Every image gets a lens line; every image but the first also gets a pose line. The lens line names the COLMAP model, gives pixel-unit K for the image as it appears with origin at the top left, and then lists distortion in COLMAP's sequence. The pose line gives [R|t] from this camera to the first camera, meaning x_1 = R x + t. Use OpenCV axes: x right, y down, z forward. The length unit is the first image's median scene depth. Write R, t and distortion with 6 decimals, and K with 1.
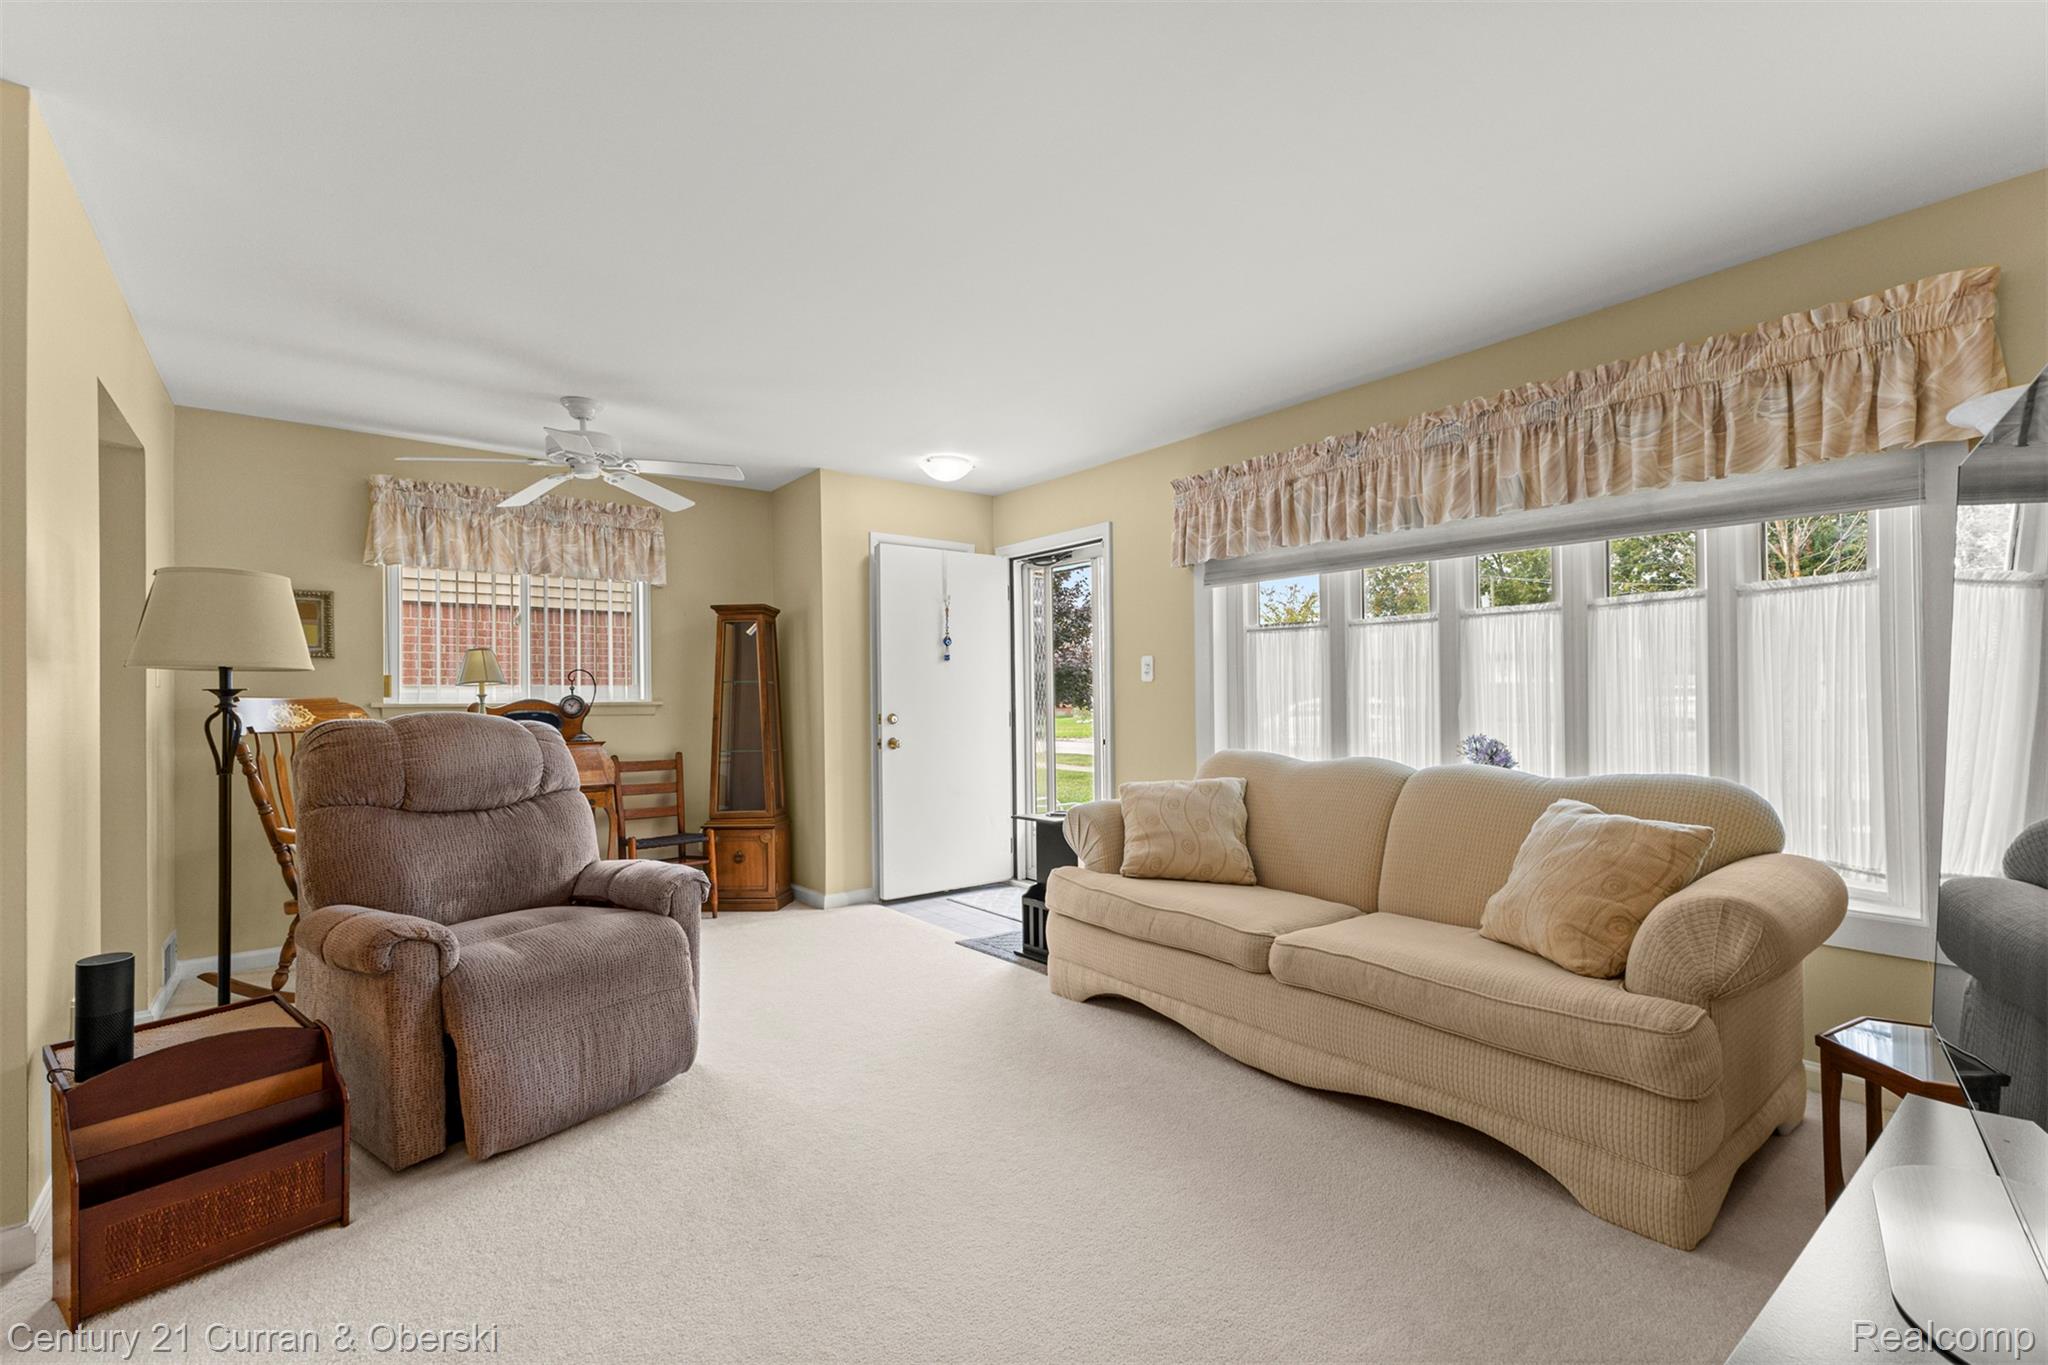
lens RADIAL K [[885.9, 0, 1023.5], [0, 885.9, 689.2], [0, 0, 1]] dist [0.012464, -0.004328]
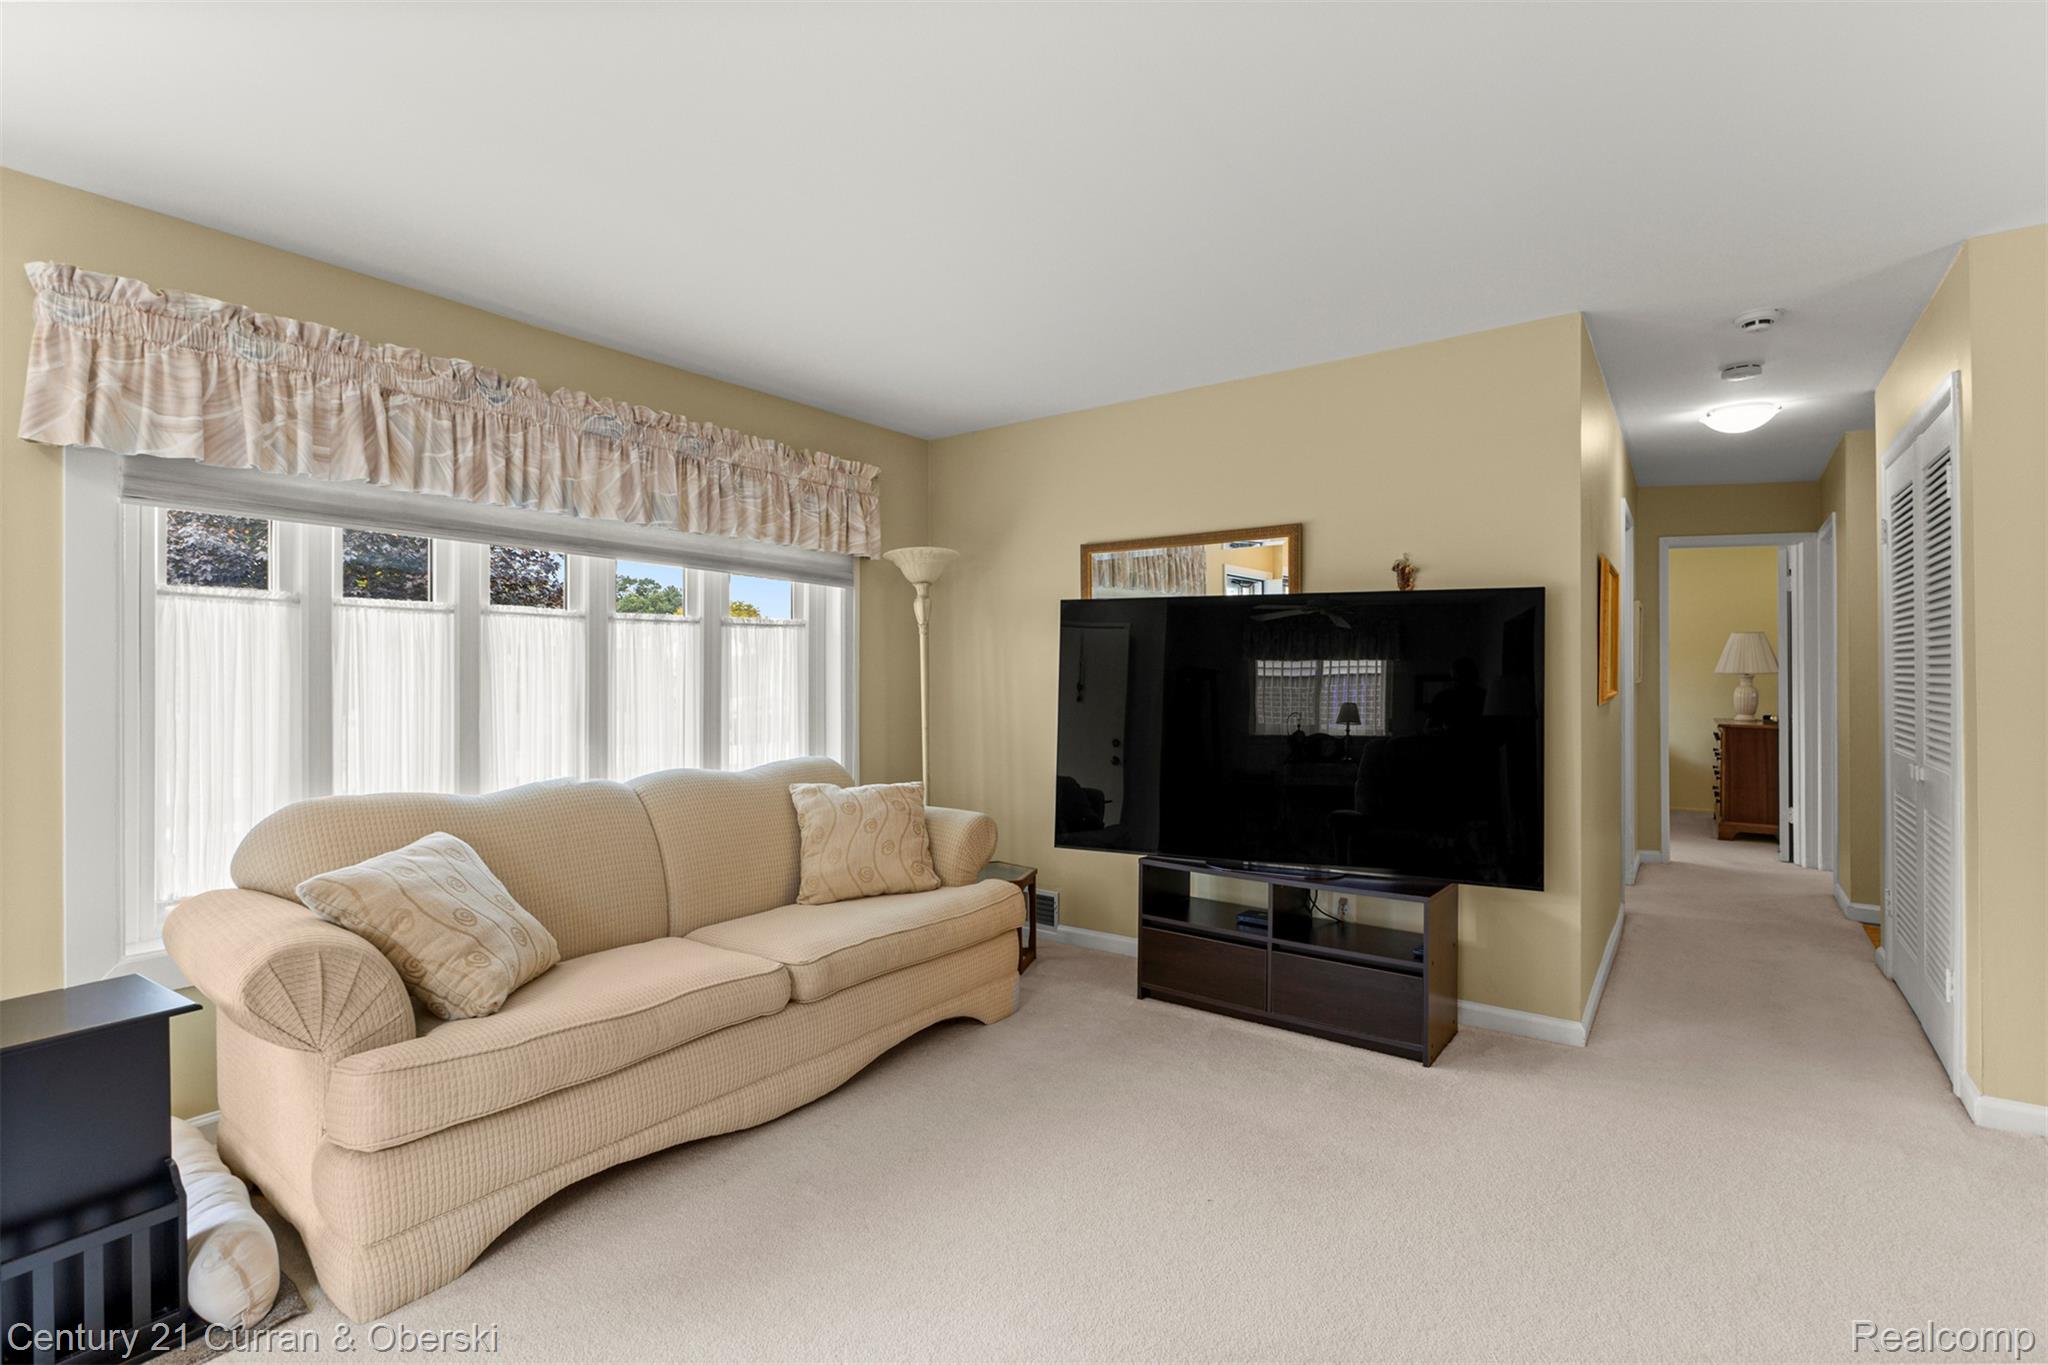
lens RADIAL K [[925.1, 0, 1019.5], [0, 925.1, 681.7], [0, 0, 1]] dist [-0.012469, 0.000686]
pose [[-0.273354, 0.008427, 0.961877, -0.621905], [-0.000084, 0.999961, -0.008785, -0.006953], [-0.961914, -0.002482, -0.273343, 0.892630]]
